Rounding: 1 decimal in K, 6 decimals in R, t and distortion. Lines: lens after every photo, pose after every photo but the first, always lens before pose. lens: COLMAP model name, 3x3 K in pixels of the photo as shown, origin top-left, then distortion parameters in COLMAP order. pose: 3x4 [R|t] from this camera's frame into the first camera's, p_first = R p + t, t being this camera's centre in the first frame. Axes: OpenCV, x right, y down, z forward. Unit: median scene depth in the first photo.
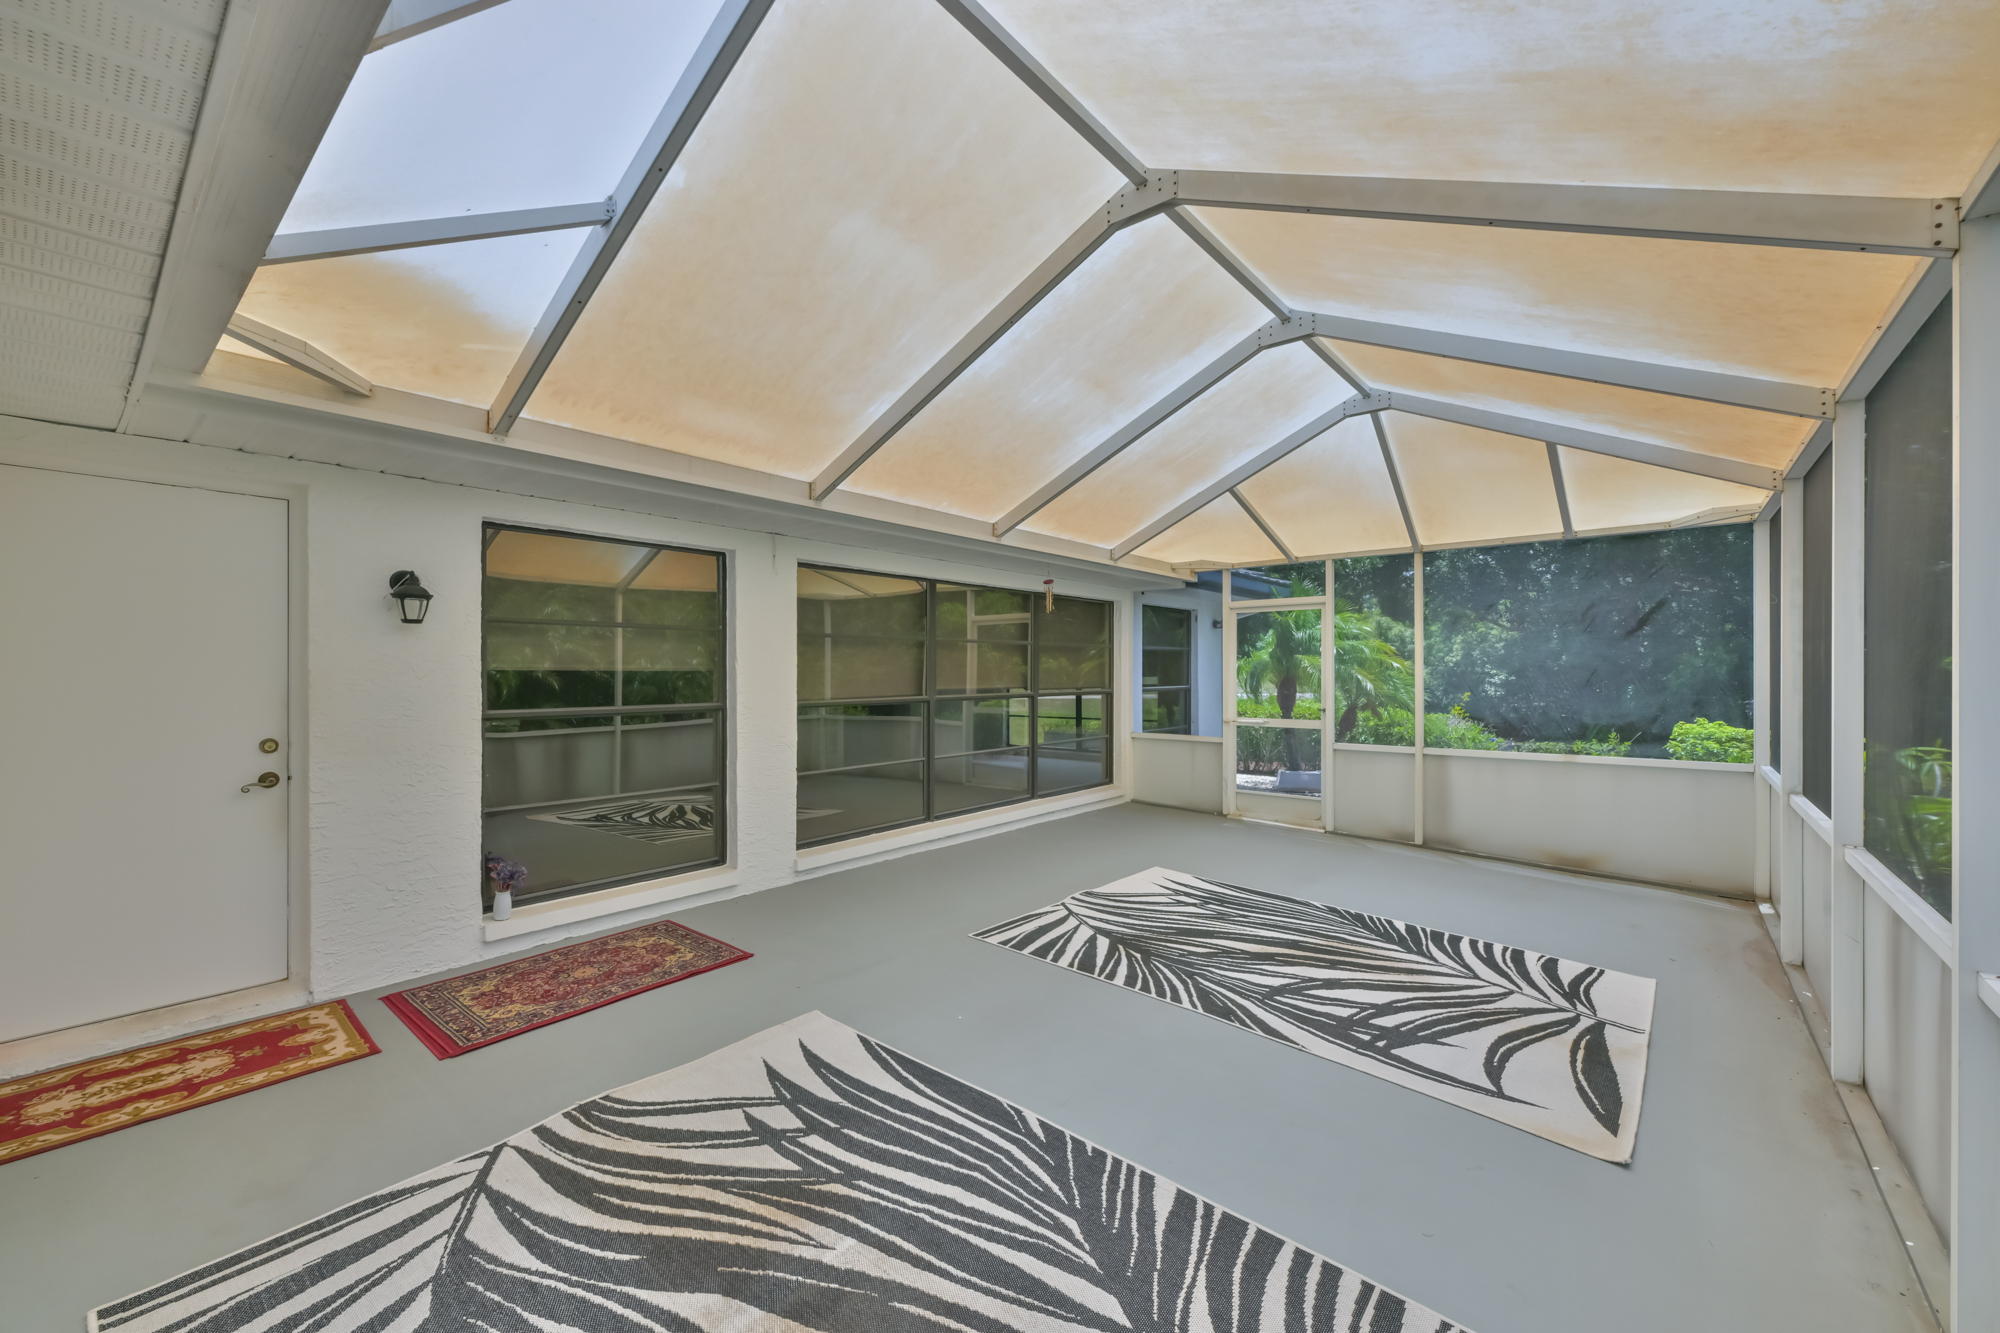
lens RADIAL K [[802.7, 0, 988.9], [0, 802.7, 677.1], [0, 0, 1]] dist [-0.004541, 0.000067]
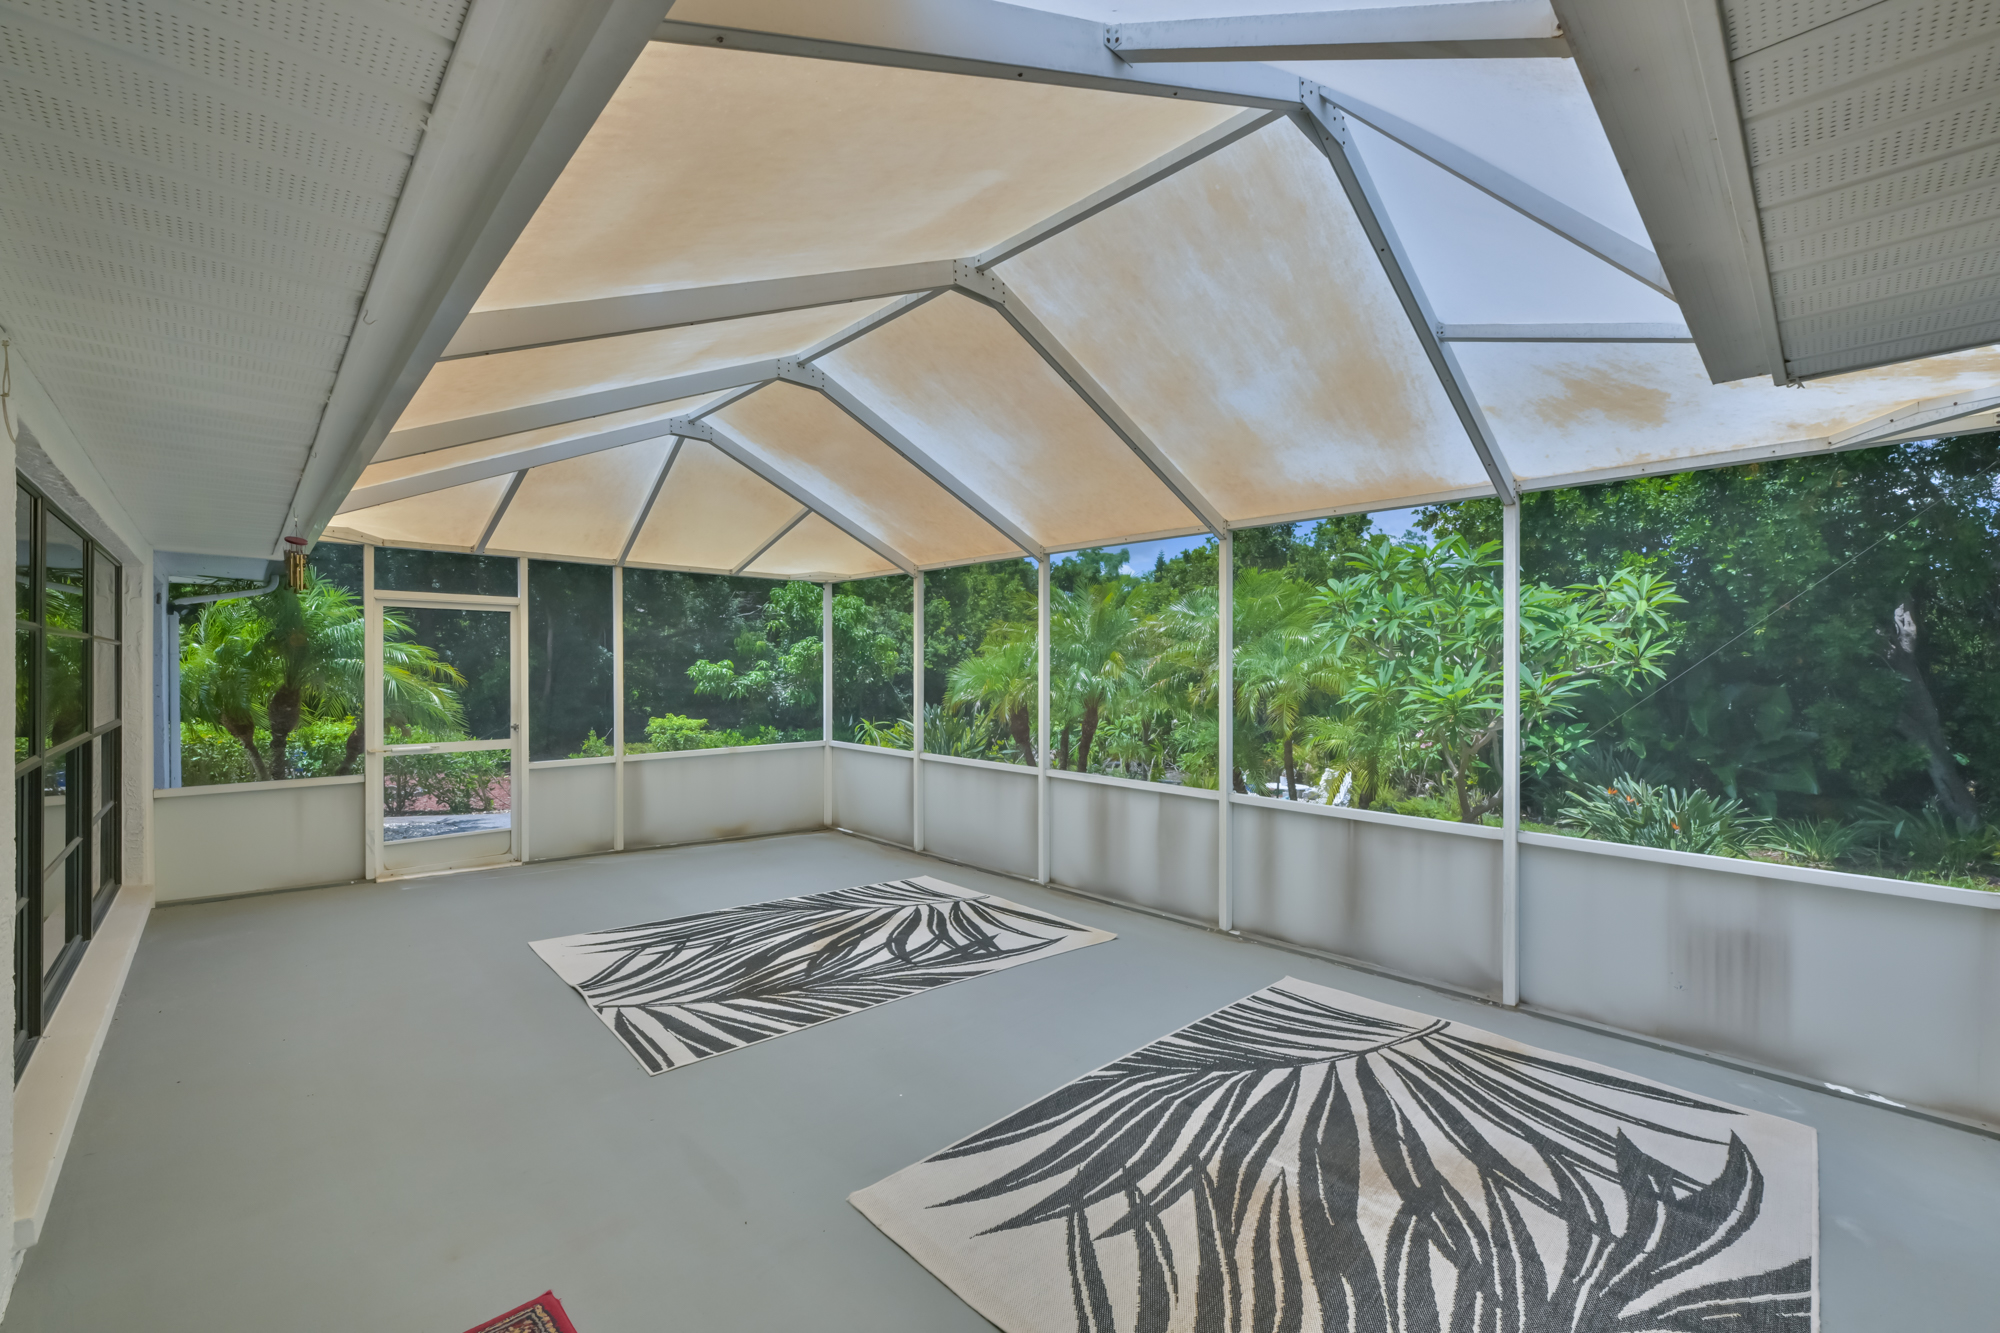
lens RADIAL K [[816.1, 0, 1017.7], [0, 816.1, 681.3], [0, 0, 1]] dist [-0.005711, 0.003531]
pose [[0.080410, -0.017305, 0.996612, -0.792352], [0.006403, 0.999838, 0.016845, -0.037959], [-0.996741, 0.005026, 0.080508, 0.697312]]
